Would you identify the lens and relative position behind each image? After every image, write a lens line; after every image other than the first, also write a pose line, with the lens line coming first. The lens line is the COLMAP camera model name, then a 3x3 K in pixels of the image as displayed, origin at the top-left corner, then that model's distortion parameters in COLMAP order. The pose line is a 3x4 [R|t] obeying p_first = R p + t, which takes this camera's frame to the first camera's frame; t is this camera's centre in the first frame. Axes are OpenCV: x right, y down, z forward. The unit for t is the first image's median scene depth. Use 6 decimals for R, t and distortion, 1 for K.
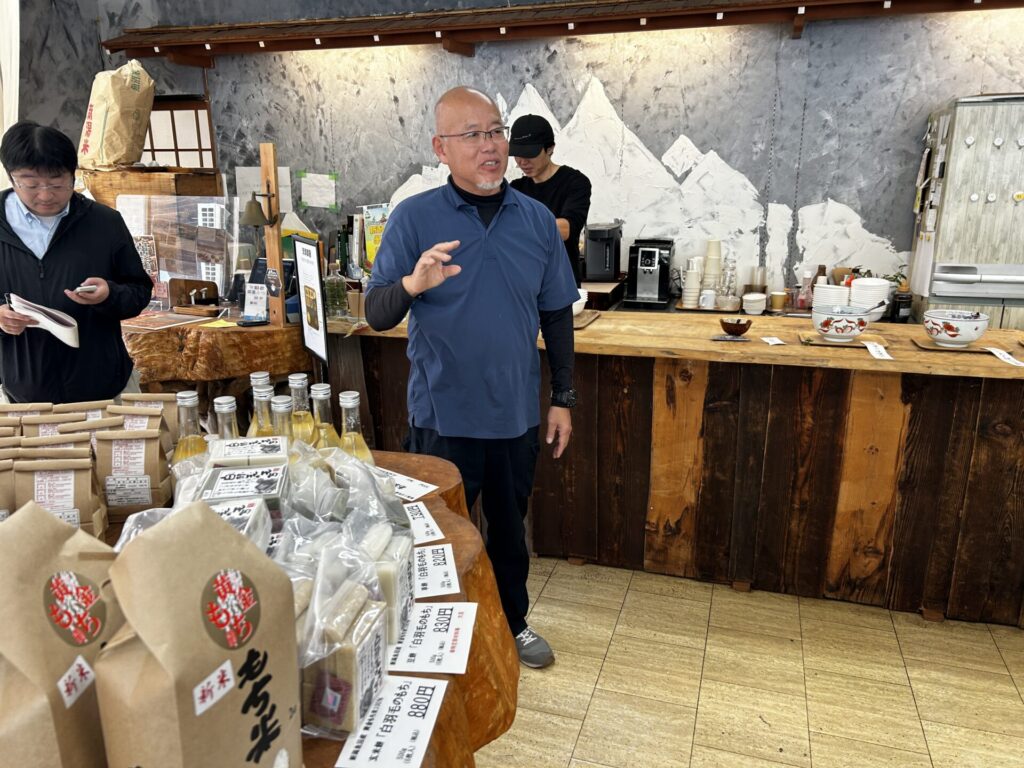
lens RADIAL K [[778.6, 0, 520.5], [0, 778.6, 386.7], [0, 0, 1]] dist [0.046534, -0.051660]
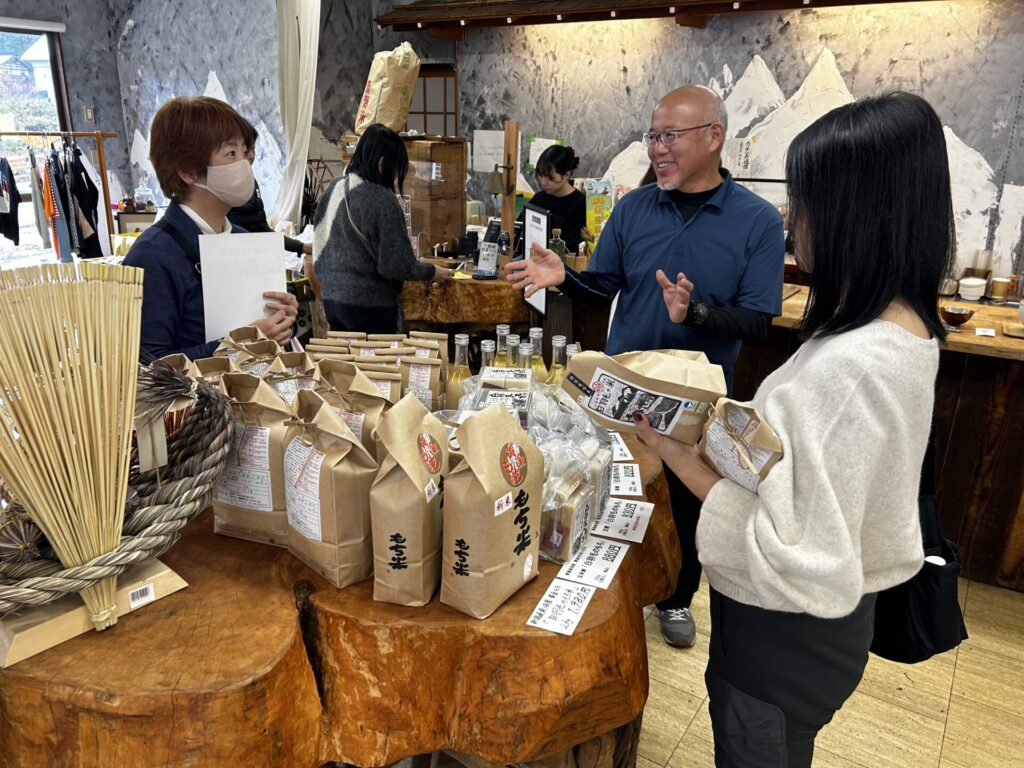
lens RADIAL K [[778.6, 0, 510.3], [0, 778.6, 392.2], [0, 0, 1]] dist [0.046534, -0.051660]
pose [[0.961732, 0.106237, -0.252557, 0.010092], [-0.089651, 0.993044, 0.076330, -0.001912], [0.258909, -0.050767, 0.964567, -0.144313]]
